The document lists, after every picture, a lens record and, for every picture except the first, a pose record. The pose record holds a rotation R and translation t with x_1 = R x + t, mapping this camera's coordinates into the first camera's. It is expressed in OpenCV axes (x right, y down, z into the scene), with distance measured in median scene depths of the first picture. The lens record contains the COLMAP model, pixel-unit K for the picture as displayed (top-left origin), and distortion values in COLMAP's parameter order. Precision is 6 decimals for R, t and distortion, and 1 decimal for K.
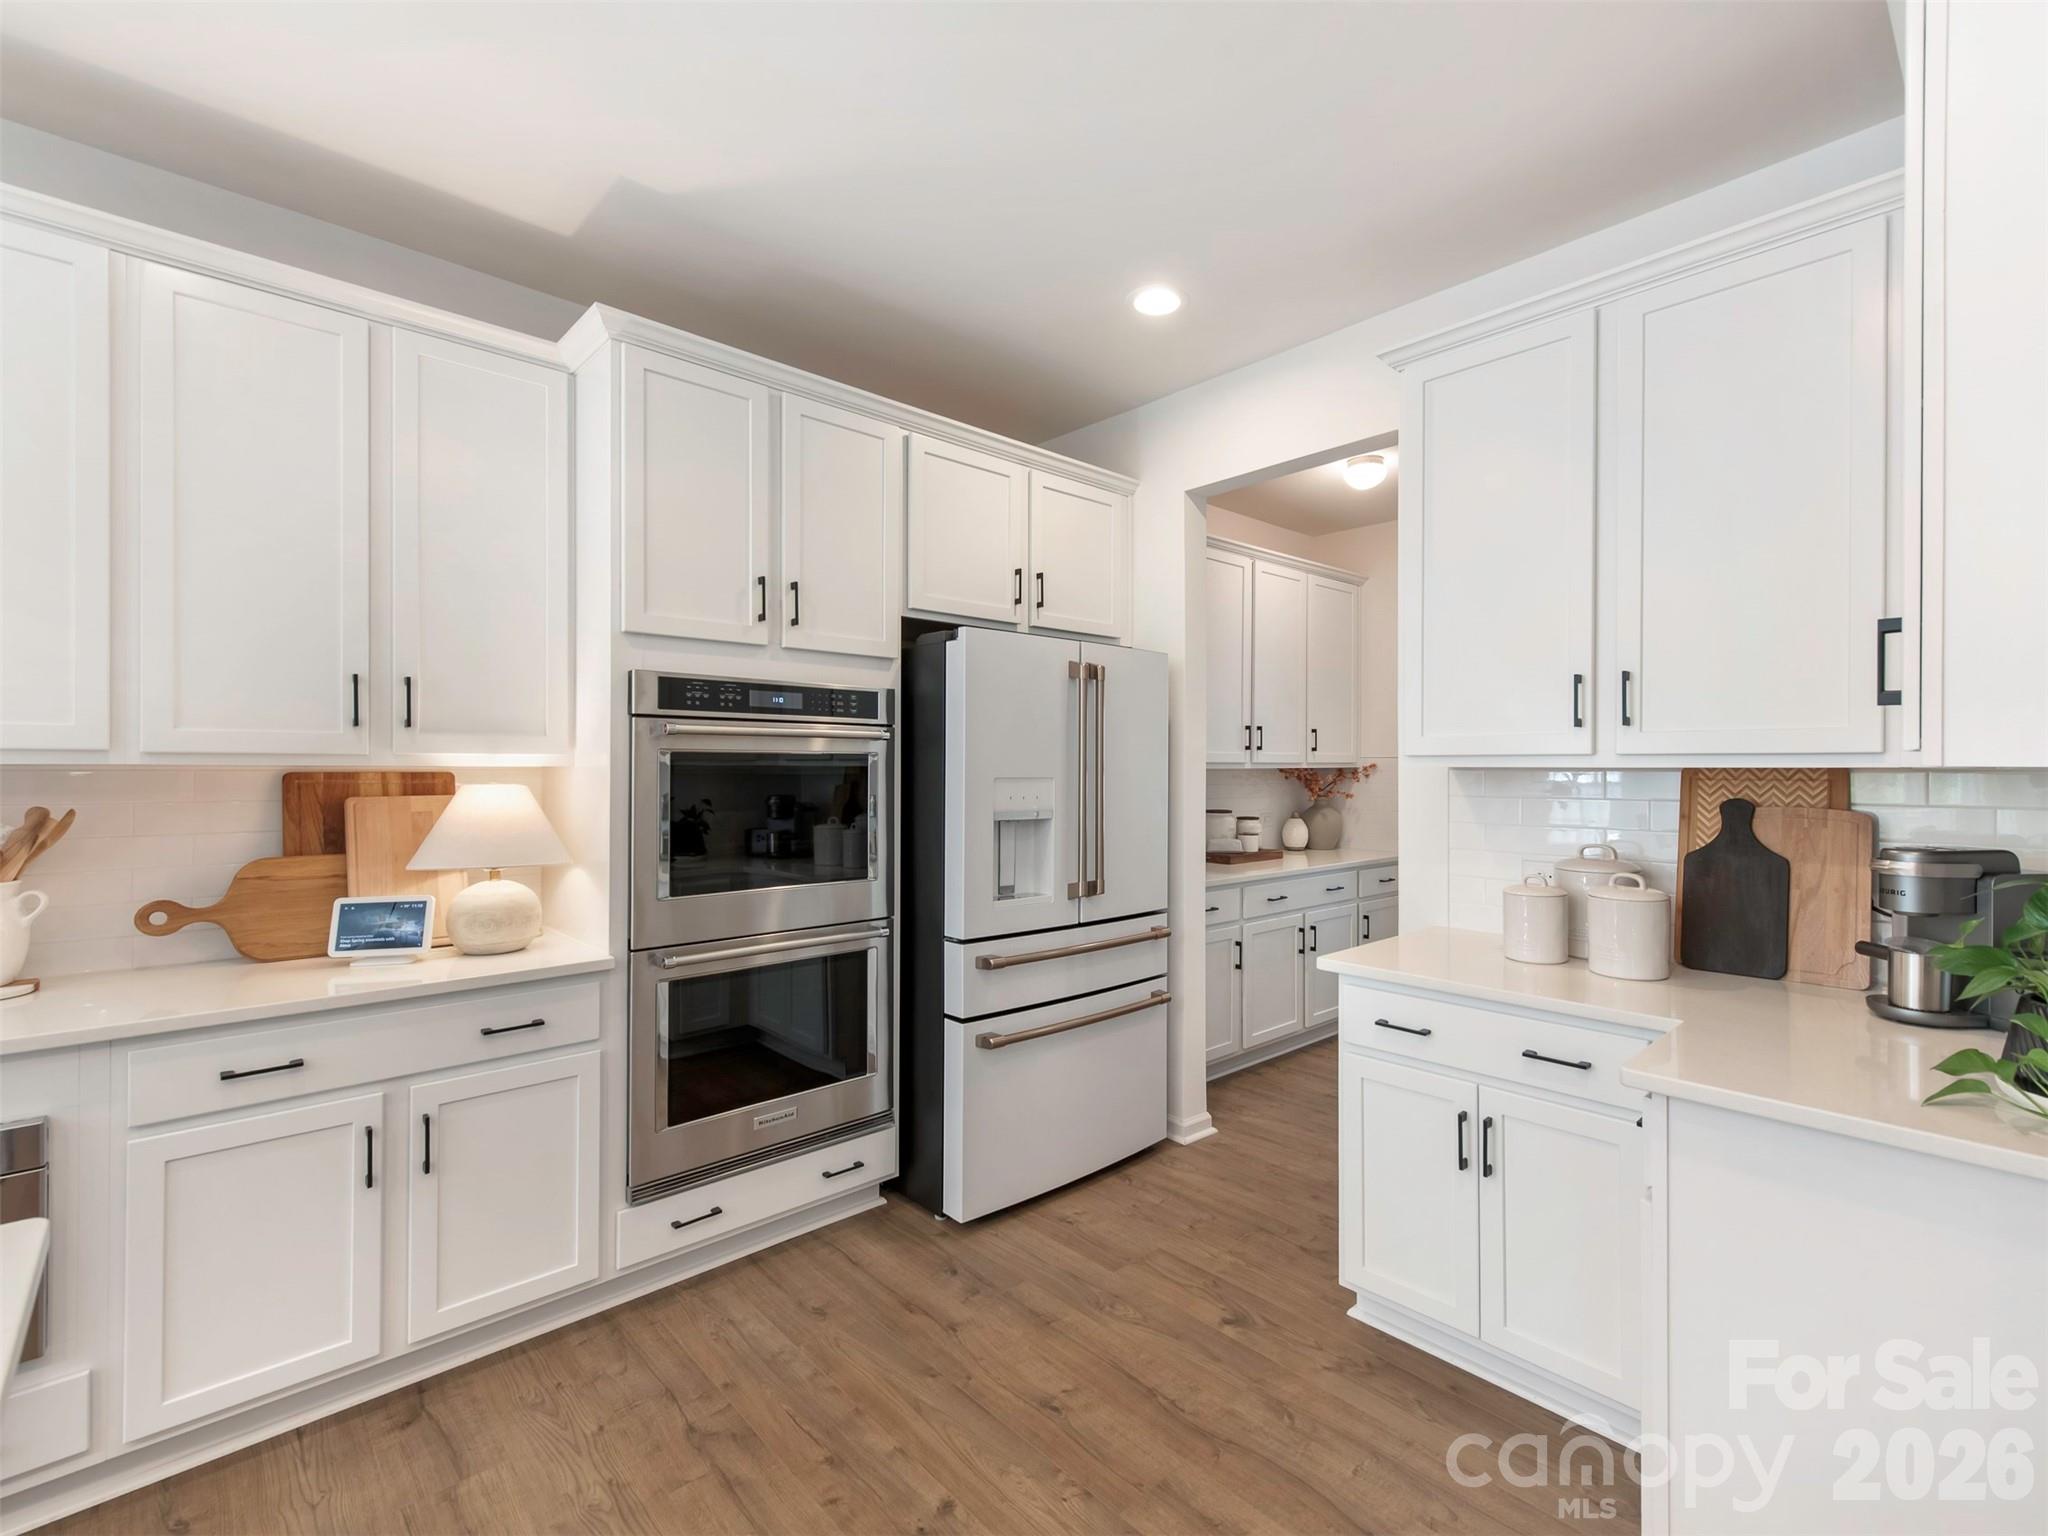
lens RADIAL K [[928.6, 0, 1069.7], [0, 928.6, 764.8], [0, 0, 1]] dist [0.017416, -0.005849]
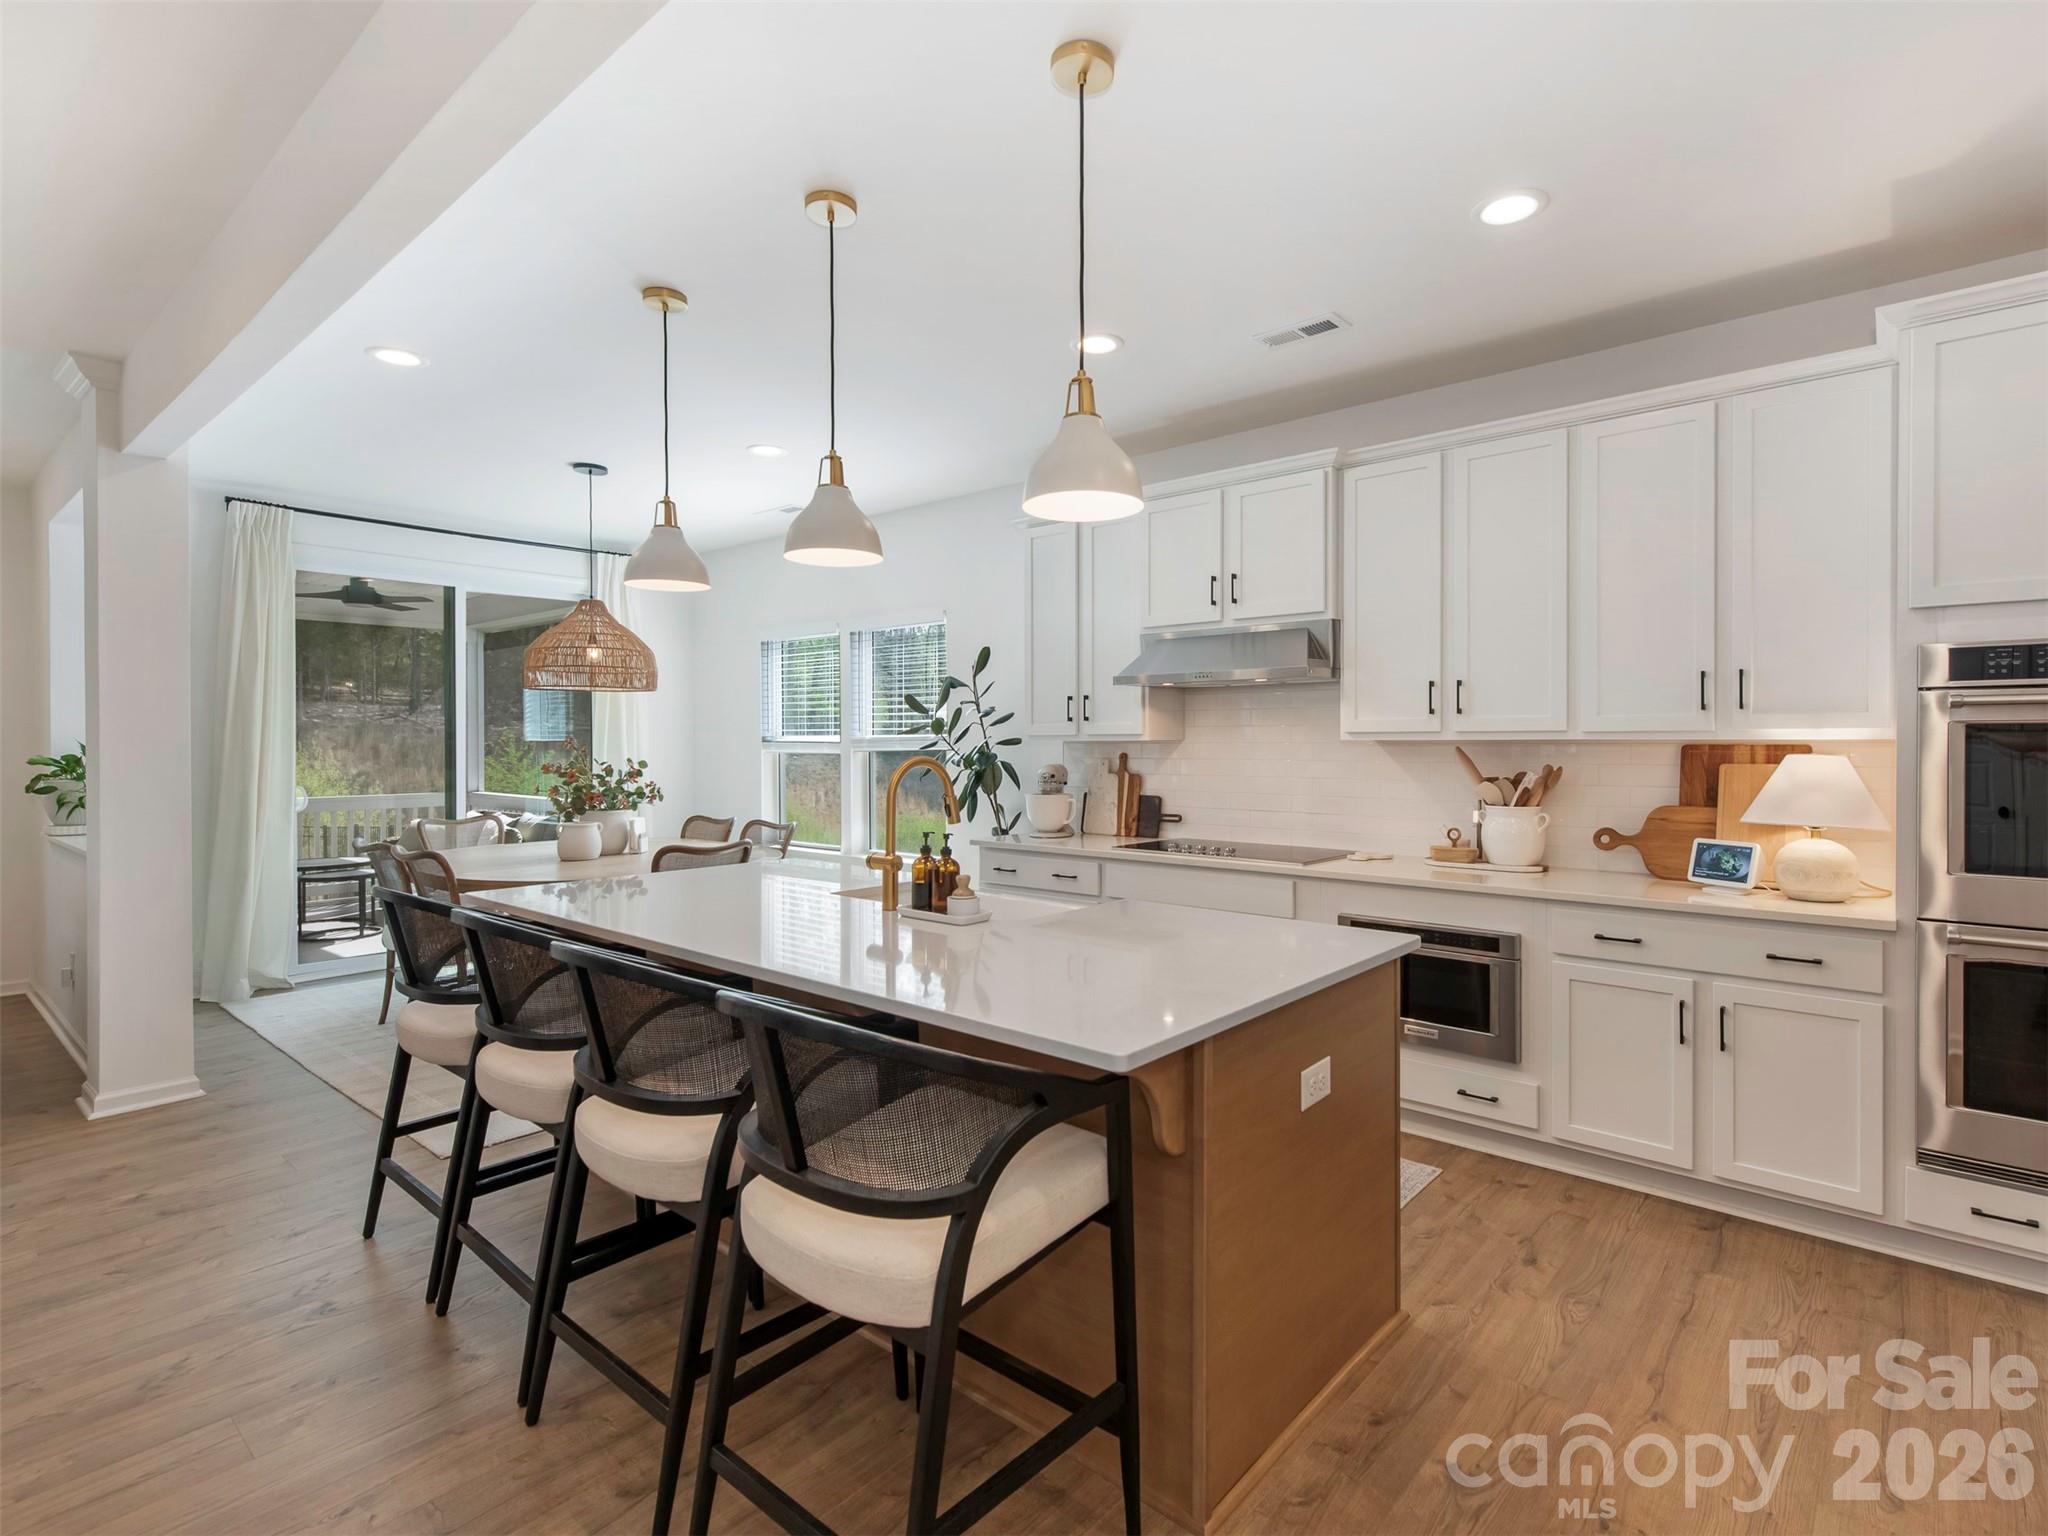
lens RADIAL K [[1006.3, 0, 1087.1], [0, 1006.3, 749.0], [0, 0, 1]] dist [0.015961, -0.000227]
pose [[0.120196, 0.004777, -0.992739, 0.543821], [0.004029, 0.999978, 0.005300, 0.003326], [0.992742, -0.004637, 0.120174, -0.042720]]
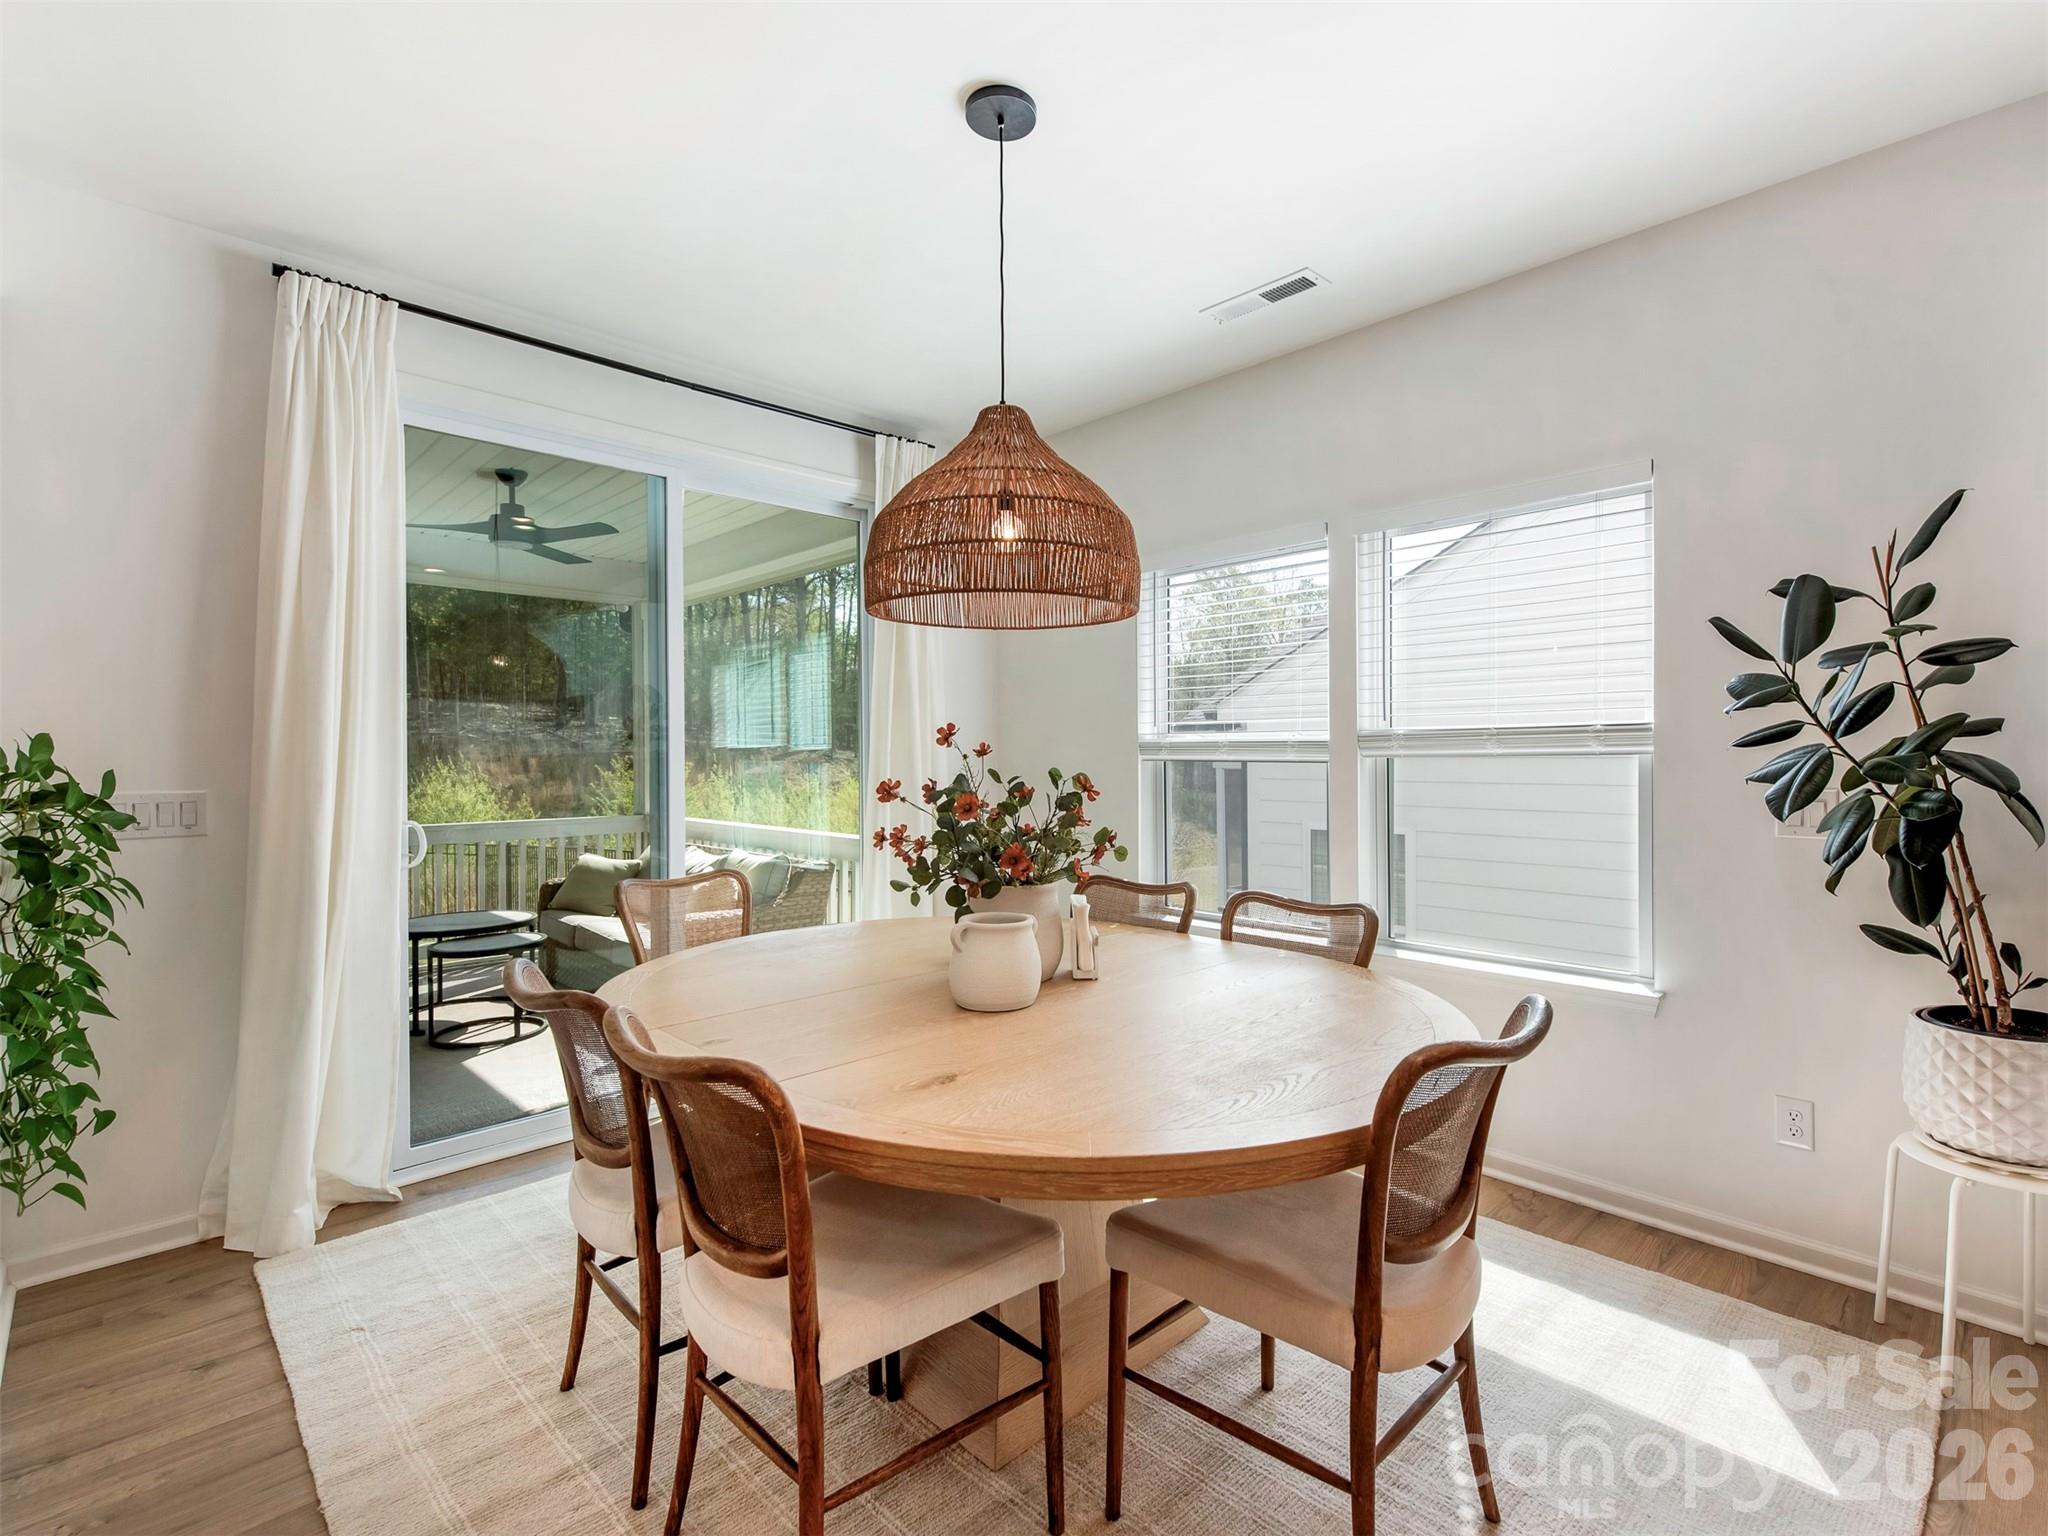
lens RADIAL K [[966.0, 0, 1077.4], [0, 966.0, 763.4], [0, 0, 1]] dist [0.016380, -0.000286]
pose [[0.026623, 0.004978, -0.999633, -0.897359], [0.006018, 0.999969, 0.005139, 0.022049], [0.999627, -0.006153, 0.026592, -0.841556]]
